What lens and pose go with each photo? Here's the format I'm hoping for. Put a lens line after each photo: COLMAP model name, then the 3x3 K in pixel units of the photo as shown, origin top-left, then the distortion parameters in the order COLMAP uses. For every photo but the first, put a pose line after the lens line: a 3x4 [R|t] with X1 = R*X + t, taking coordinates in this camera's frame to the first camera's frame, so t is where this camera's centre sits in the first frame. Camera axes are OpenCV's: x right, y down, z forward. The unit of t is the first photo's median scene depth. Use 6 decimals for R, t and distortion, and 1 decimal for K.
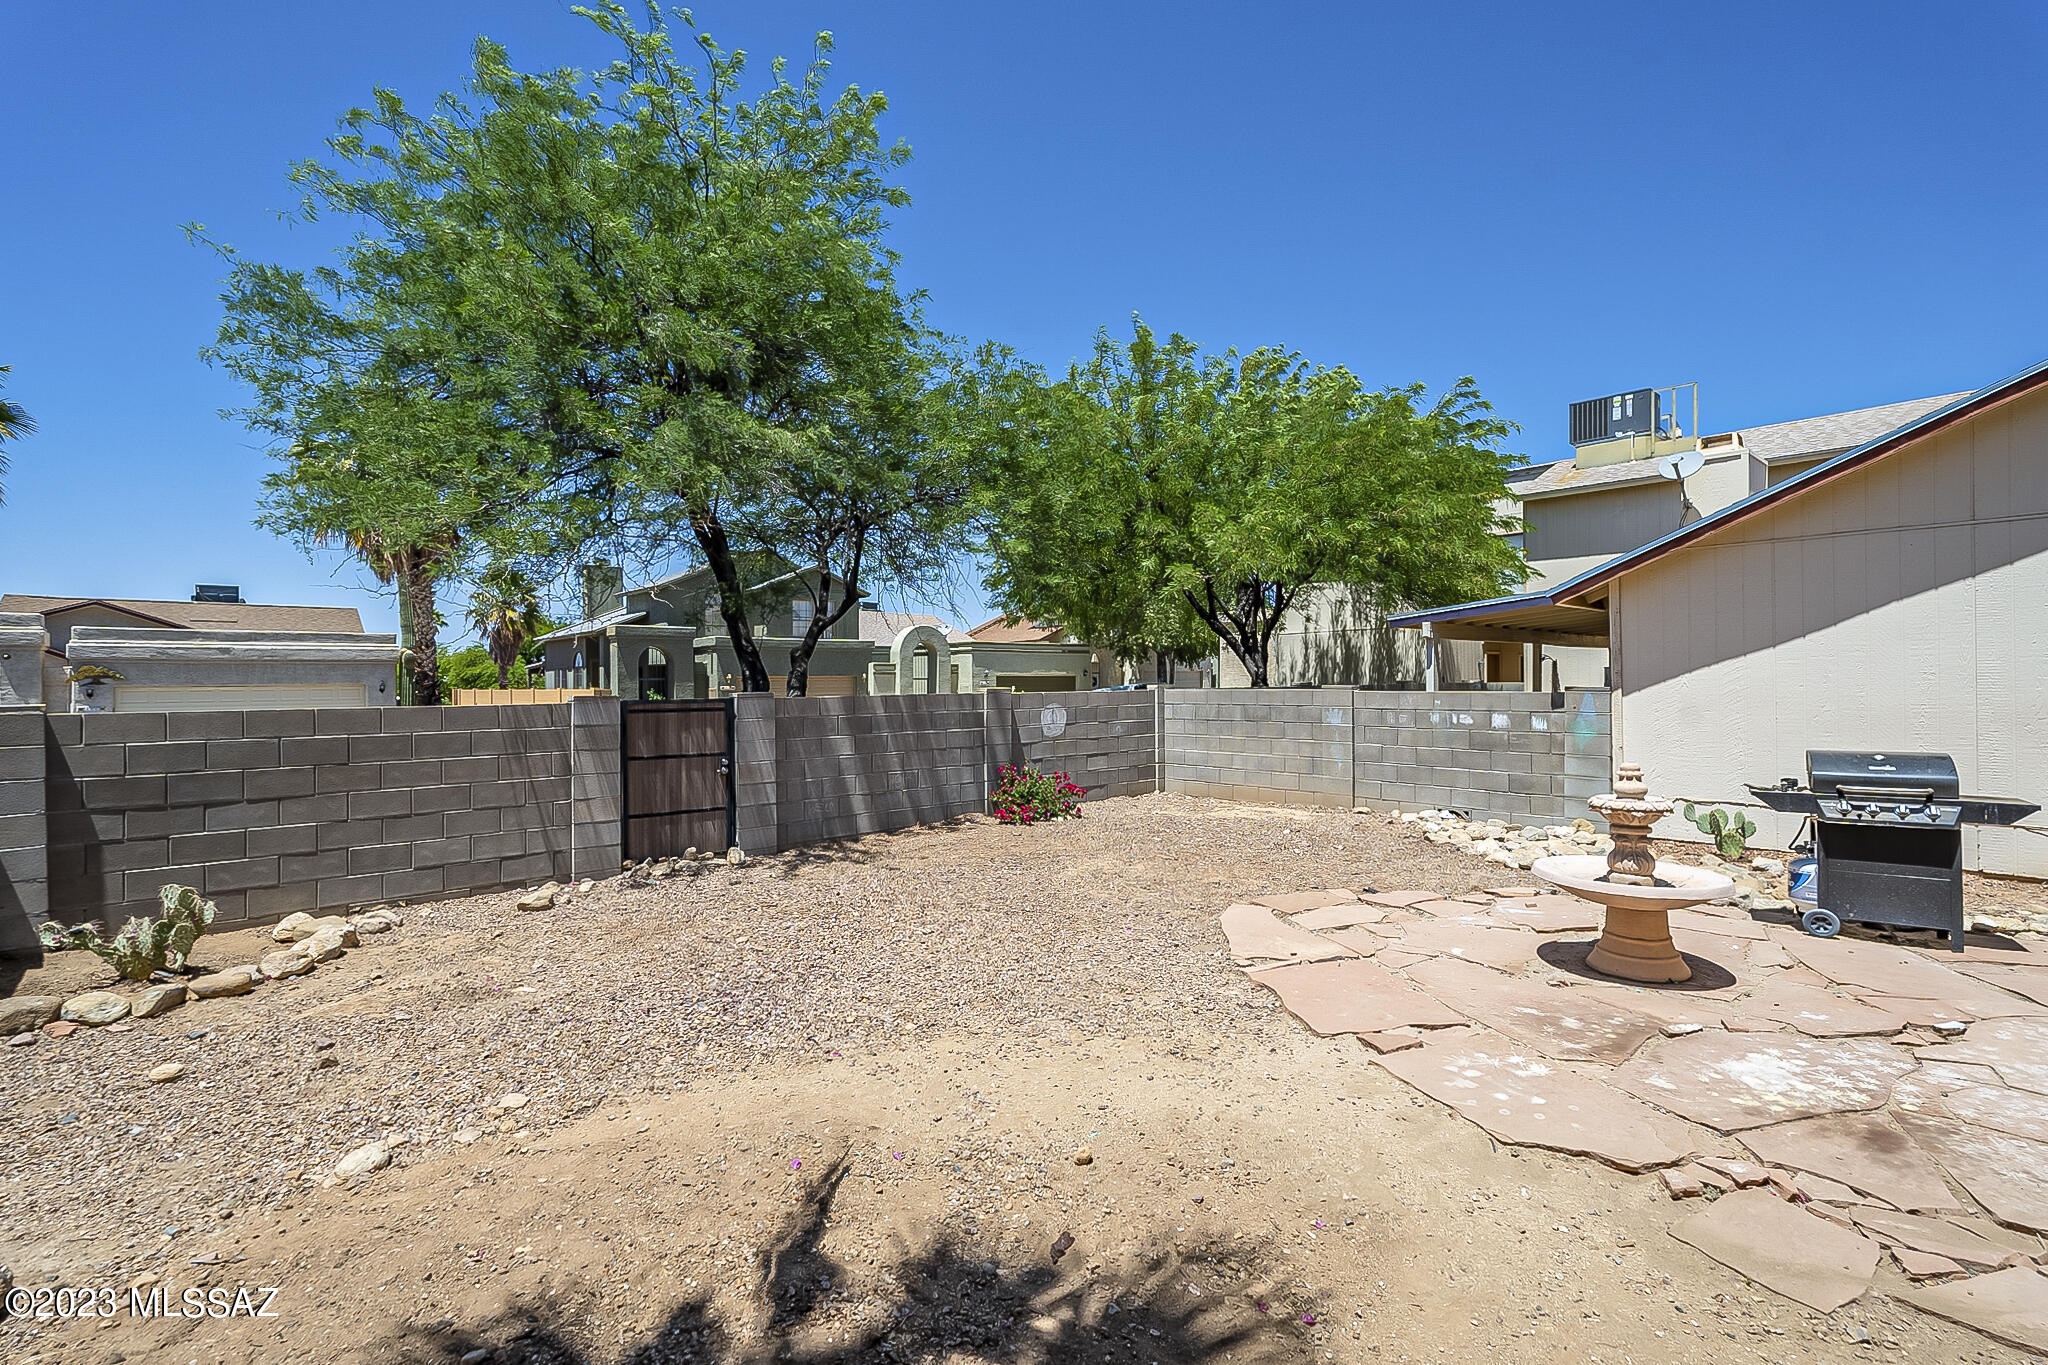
lens RADIAL K [[917.1, 0, 1021.8], [0, 917.1, 680.3], [0, 0, 1]] dist [-0.001819, -0.000164]
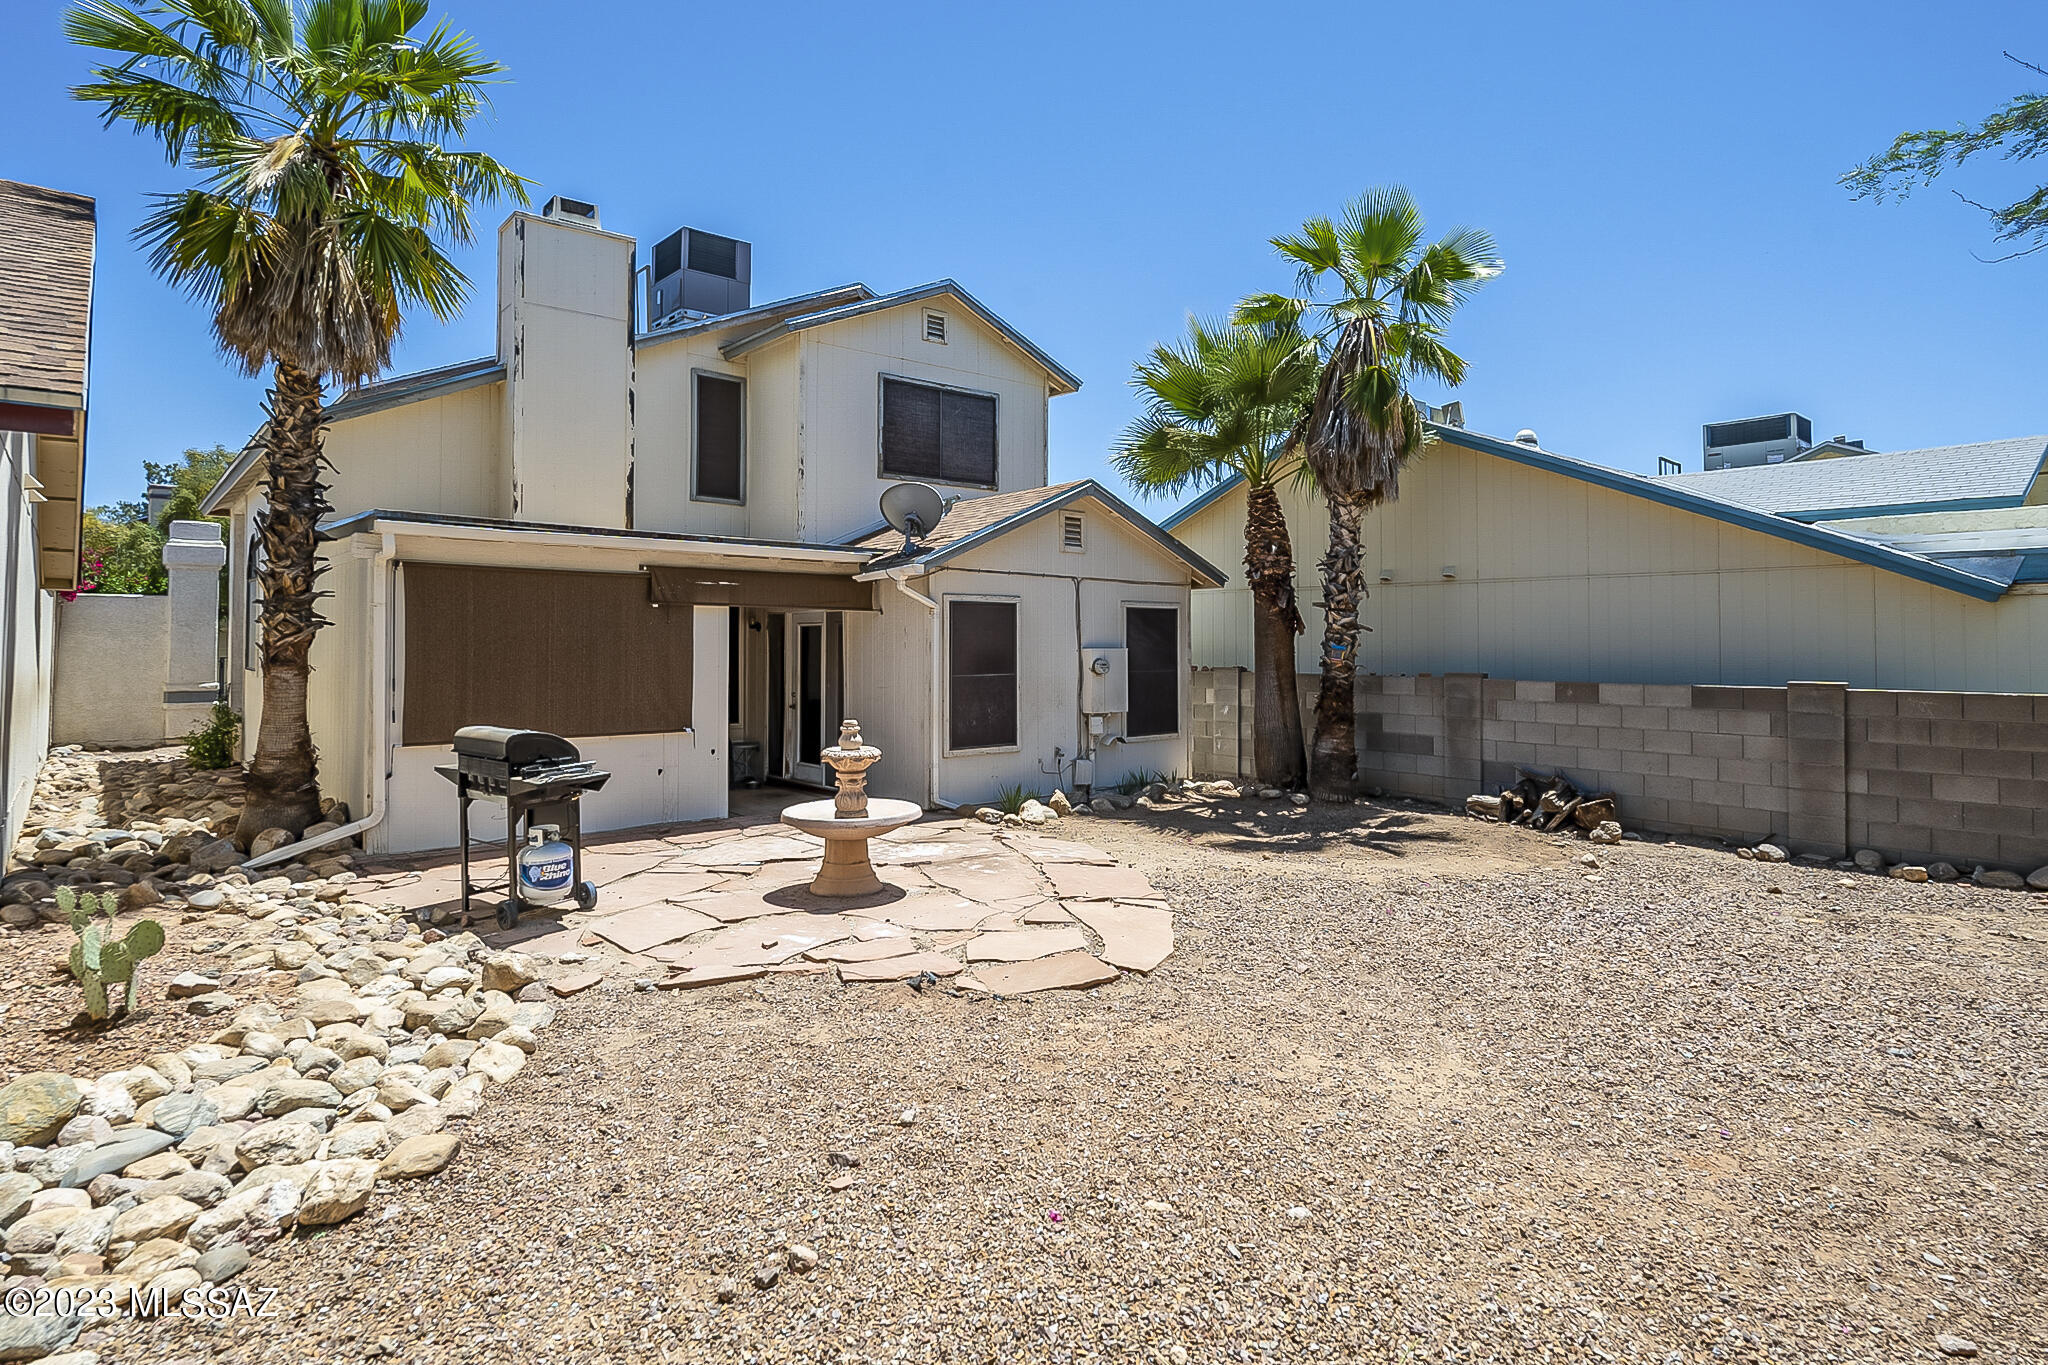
lens RADIAL K [[1087.0, 0, 1015.2], [0, 1087.0, 614.2], [0, 0, 1]] dist [-0.000754, 0.001035]
pose [[-0.999915, 0.008977, 0.009446, 0.253128], [0.008710, 0.999573, -0.027909, -0.005203], [-0.009693, -0.027825, -0.999566, 1.422090]]
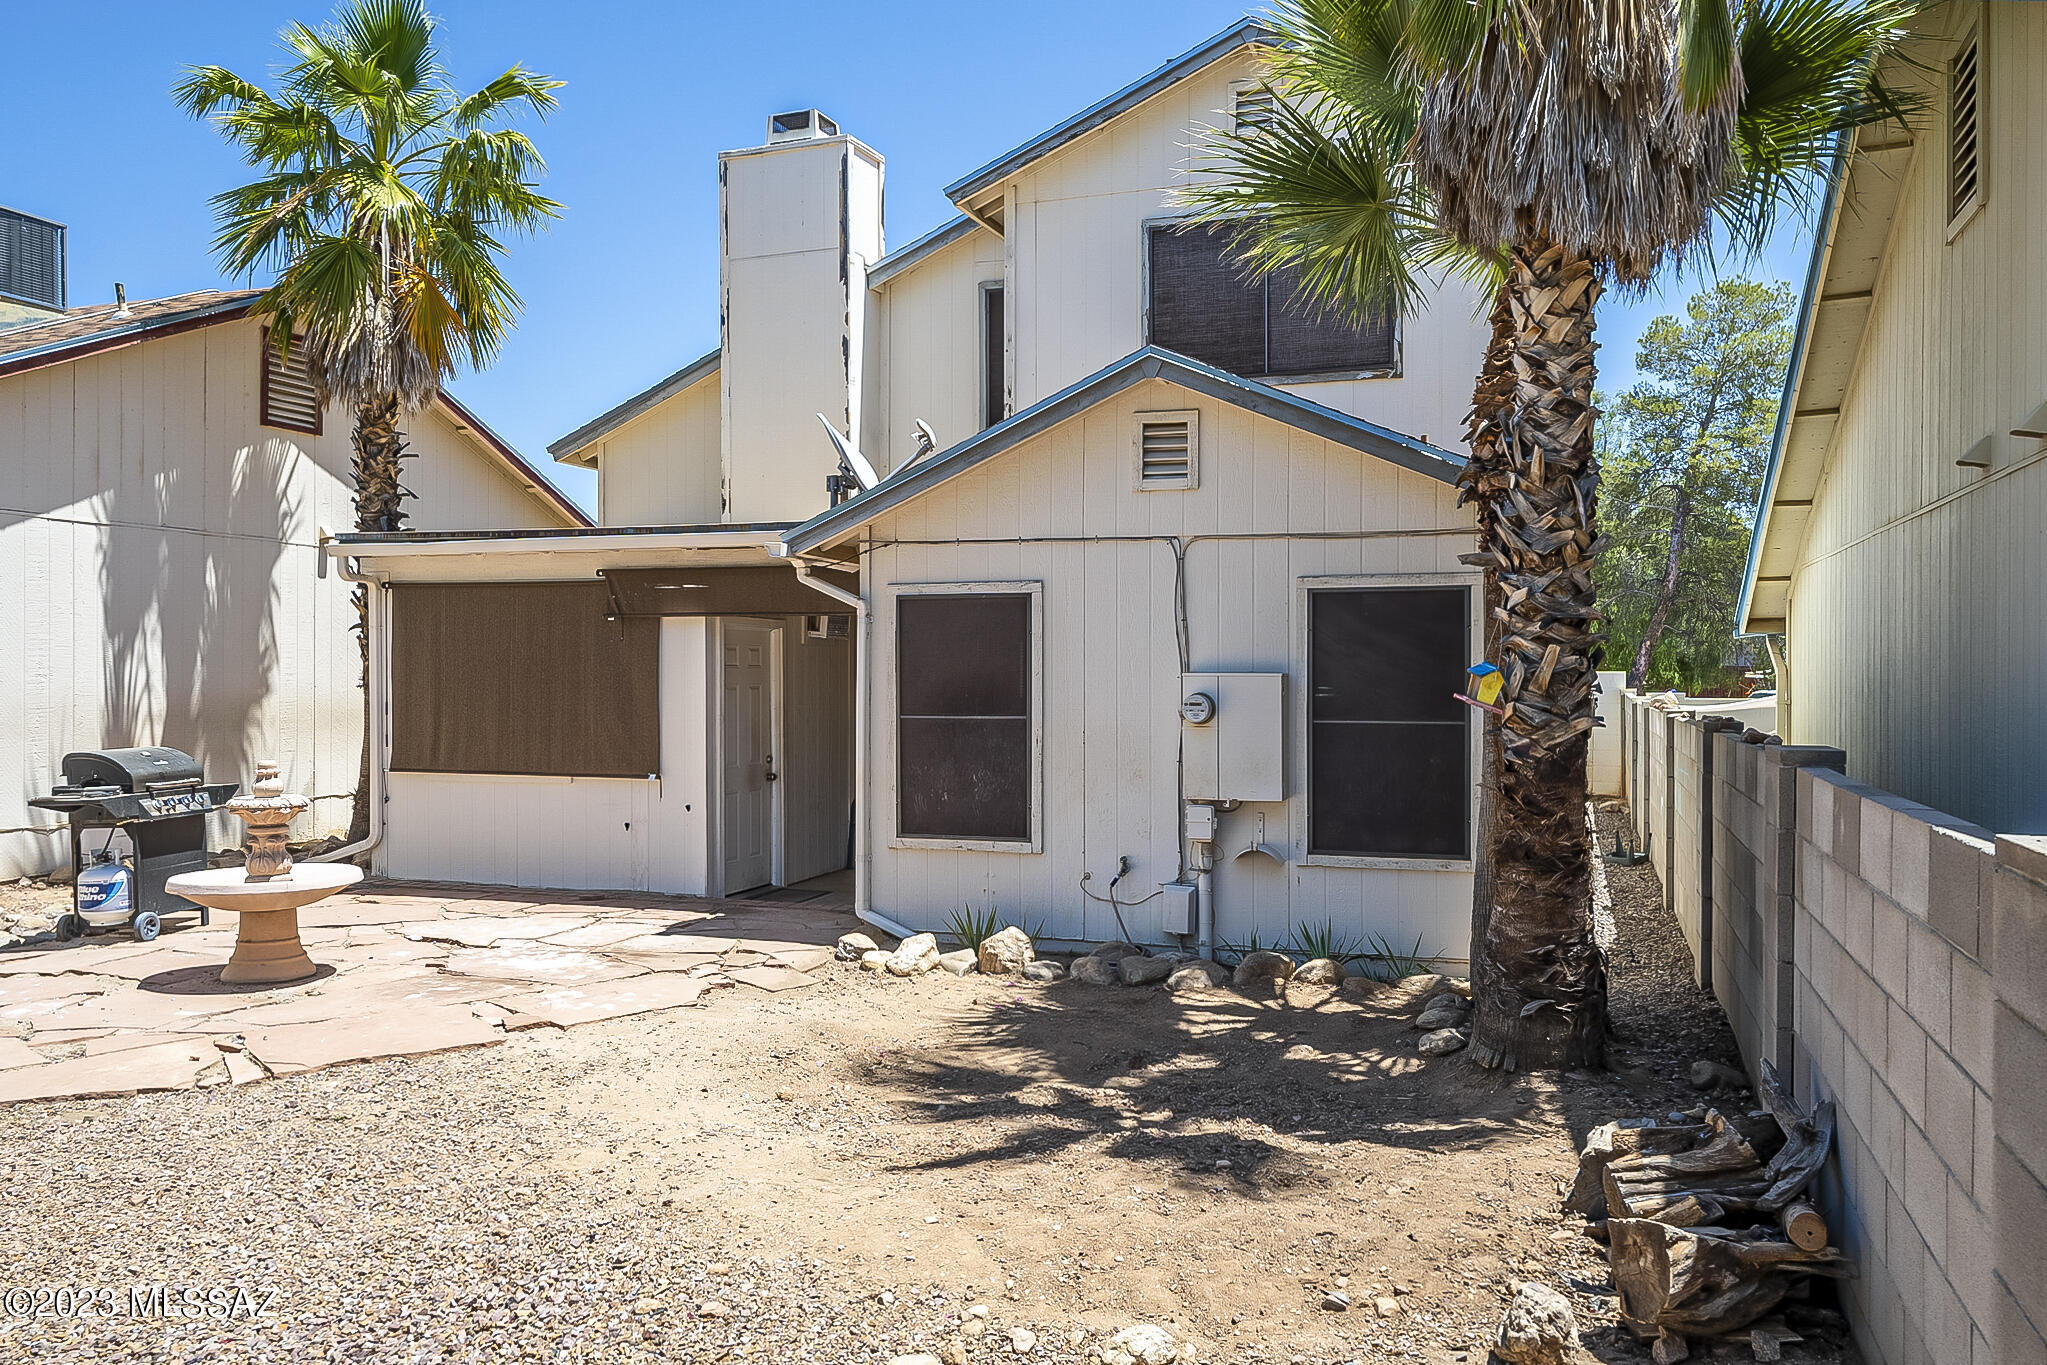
lens RADIAL K [[1551.9, 0, 991.5], [0, 1551.9, 680.9], [0, 0, 1]] dist [0.010283, -0.006435]
pose [[-0.486353, 0.005817, 0.873743, -0.655411], [0.003790, 0.999982, -0.004548, 0.009961], [-0.873754, 0.001099, -0.486366, 0.649278]]
